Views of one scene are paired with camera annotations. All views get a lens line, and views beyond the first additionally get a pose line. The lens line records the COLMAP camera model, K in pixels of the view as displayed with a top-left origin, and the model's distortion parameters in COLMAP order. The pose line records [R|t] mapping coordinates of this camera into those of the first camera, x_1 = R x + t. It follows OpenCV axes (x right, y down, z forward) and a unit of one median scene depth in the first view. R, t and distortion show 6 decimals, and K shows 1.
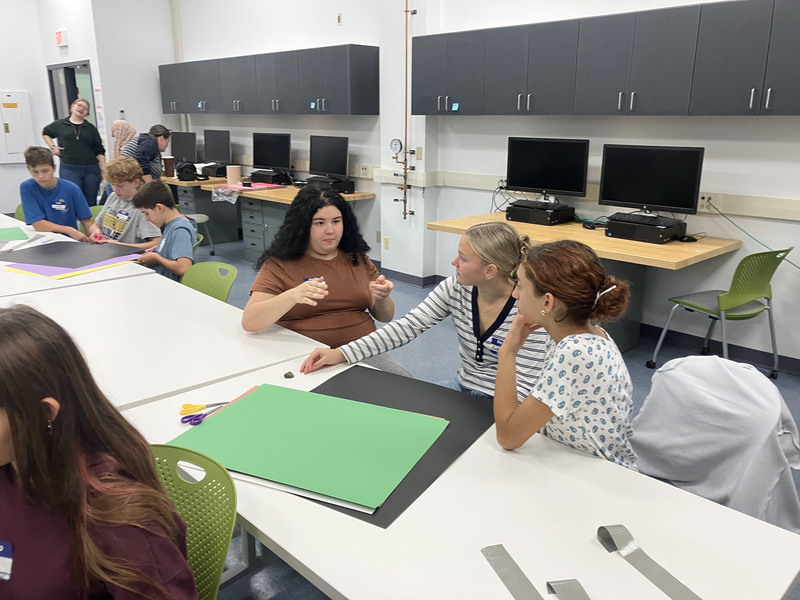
lens RADIAL K [[660.9, 0, 405.8], [0, 660.9, 296.8], [0, 0, 1]] dist [0.026871, -0.035855]
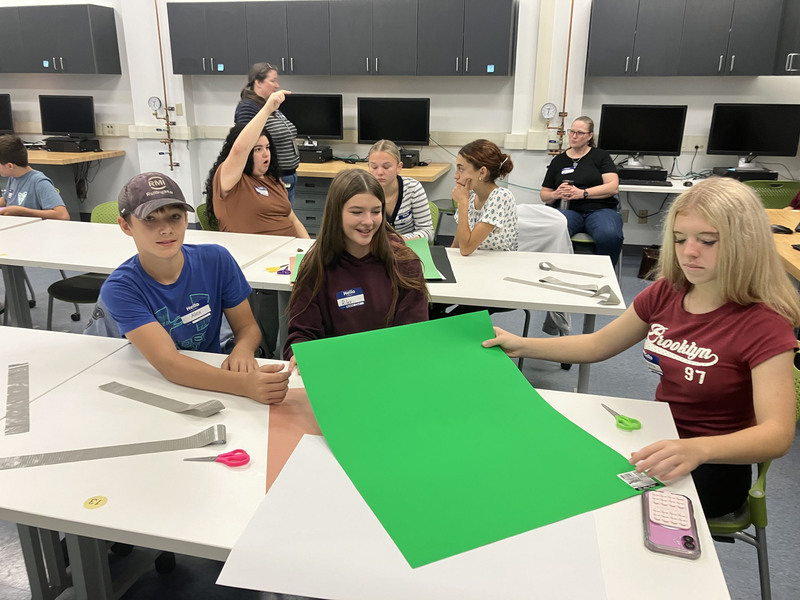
lens RADIAL K [[660.9, 0, 405.2], [0, 660.9, 300.6], [0, 0, 1]] dist [0.026871, -0.035855]
pose [[0.845046, -0.169775, 0.507024, -0.276840], [0.138979, 0.985402, 0.098325, 0.041422], [-0.516316, -0.012623, 0.856305, -0.149131]]
